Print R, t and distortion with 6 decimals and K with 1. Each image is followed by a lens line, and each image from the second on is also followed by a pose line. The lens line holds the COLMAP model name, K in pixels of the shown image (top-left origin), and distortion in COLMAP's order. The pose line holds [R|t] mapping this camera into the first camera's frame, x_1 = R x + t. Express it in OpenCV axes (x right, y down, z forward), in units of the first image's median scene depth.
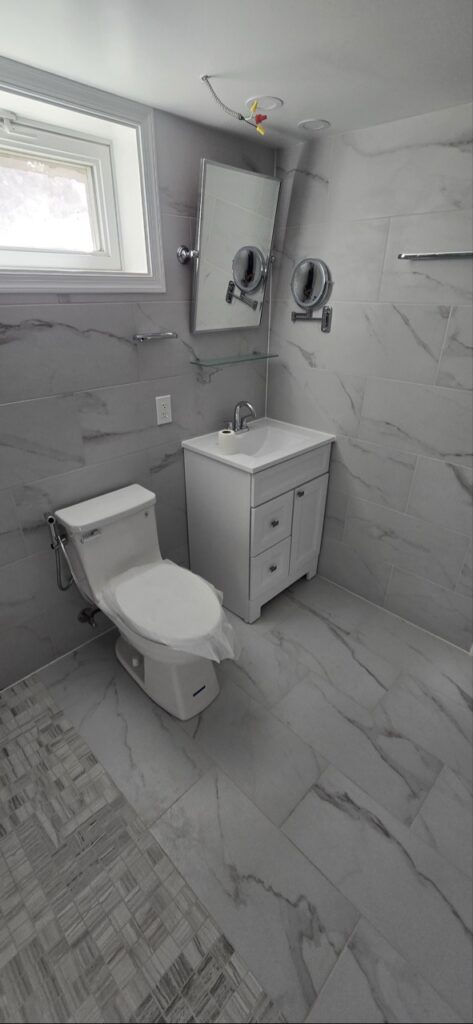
lens RADIAL K [[418.6, 0, 236.8], [0, 418.6, 510.3], [0, 0, 1]] dist [0.000383, -0.000070]
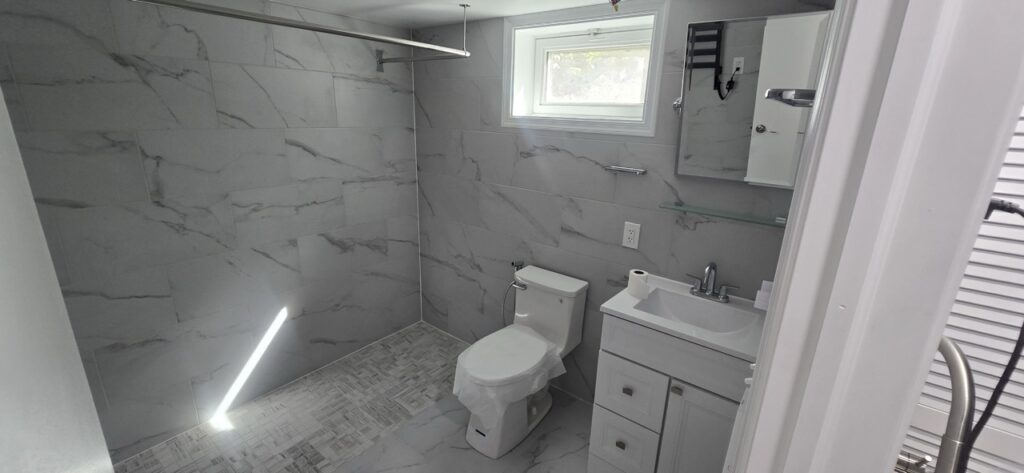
lens RADIAL K [[418.6, 0, 510.5], [0, 418.6, 236.5], [0, 0, 1]] dist [0.000383, -0.000070]
pose [[0.106325, 0.280320, -0.954000, 0.910884], [-0.494051, 0.847520, 0.193969, -0.325662], [0.862907, 0.450700, 0.228605, 0.544219]]
